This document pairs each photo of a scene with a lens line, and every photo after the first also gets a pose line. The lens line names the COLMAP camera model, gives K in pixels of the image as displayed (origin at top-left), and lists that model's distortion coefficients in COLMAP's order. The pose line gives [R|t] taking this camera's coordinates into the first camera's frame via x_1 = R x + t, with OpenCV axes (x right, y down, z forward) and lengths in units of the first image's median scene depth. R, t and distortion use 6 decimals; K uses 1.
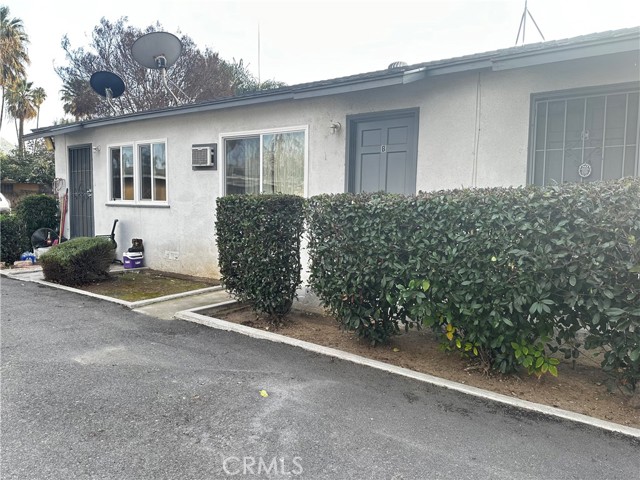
lens RADIAL K [[447.0, 0, 320.0], [0, 447.0, 240.0], [0, 0, 1]] dist [0.008023, -0.001506]
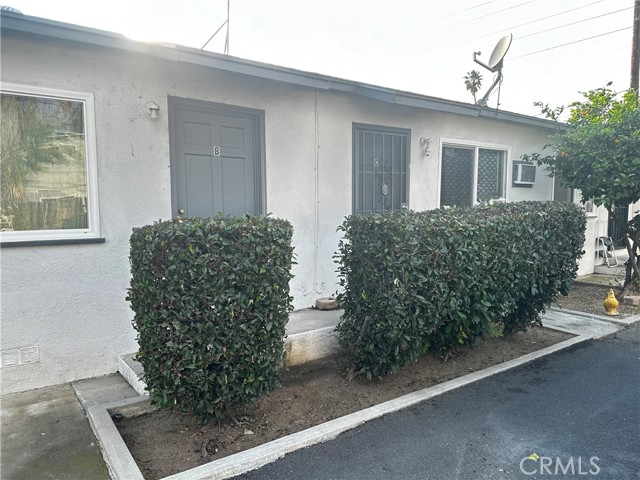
lens RADIAL K [[447.0, 0, 320.0], [0, 447.0, 240.0], [0, 0, 1]] dist [0.008023, -0.001506]
pose [[0.314825, -0.098358, 0.944039, -0.501282], [0.078113, 0.993927, 0.077506, -0.085677], [-0.945930, 0.049341, 0.320597, 0.525200]]
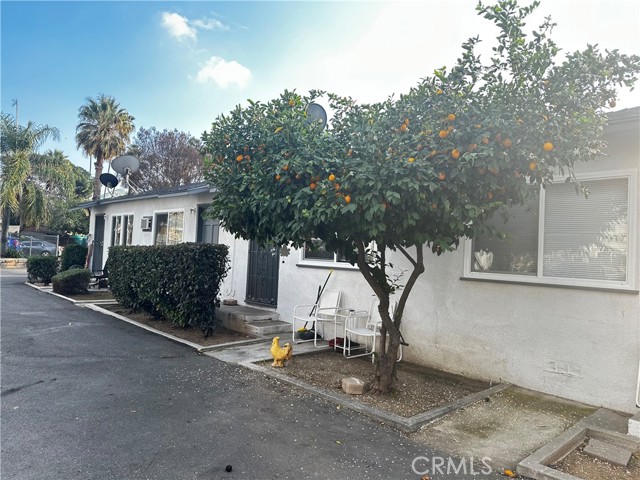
lens RADIAL K [[448.3, 0, 320.0], [0, 448.3, 240.0], [0, 0, 1]] dist [-0.006209, -0.005967]
pose [[0.979365, 0.033579, -0.199289, 0.757456], [-0.060240, 0.989779, -0.129264, 0.054518], [0.192912, 0.138602, 0.971378, -0.526386]]
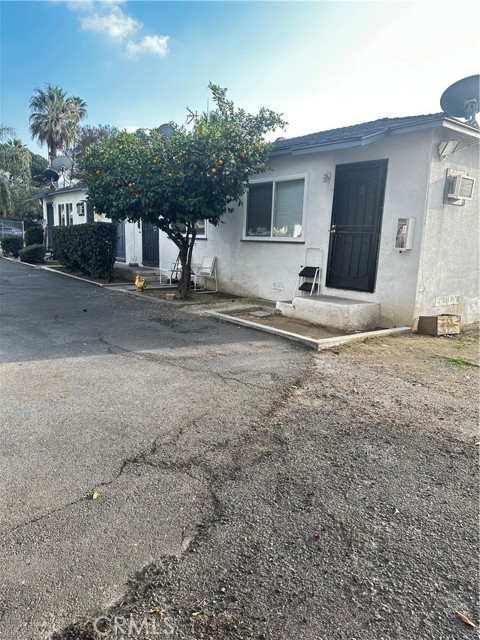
lens RADIAL K [[443.0, 0, 221.0], [0, 443.0, 329.7], [0, 0, 1]] dist [-0.000406, -0.002007]
pose [[0.946255, 0.095735, -0.308929, 1.218717], [-0.064382, 0.991827, 0.110158, 0.125629], [0.316950, -0.084348, 0.944684, -0.979412]]
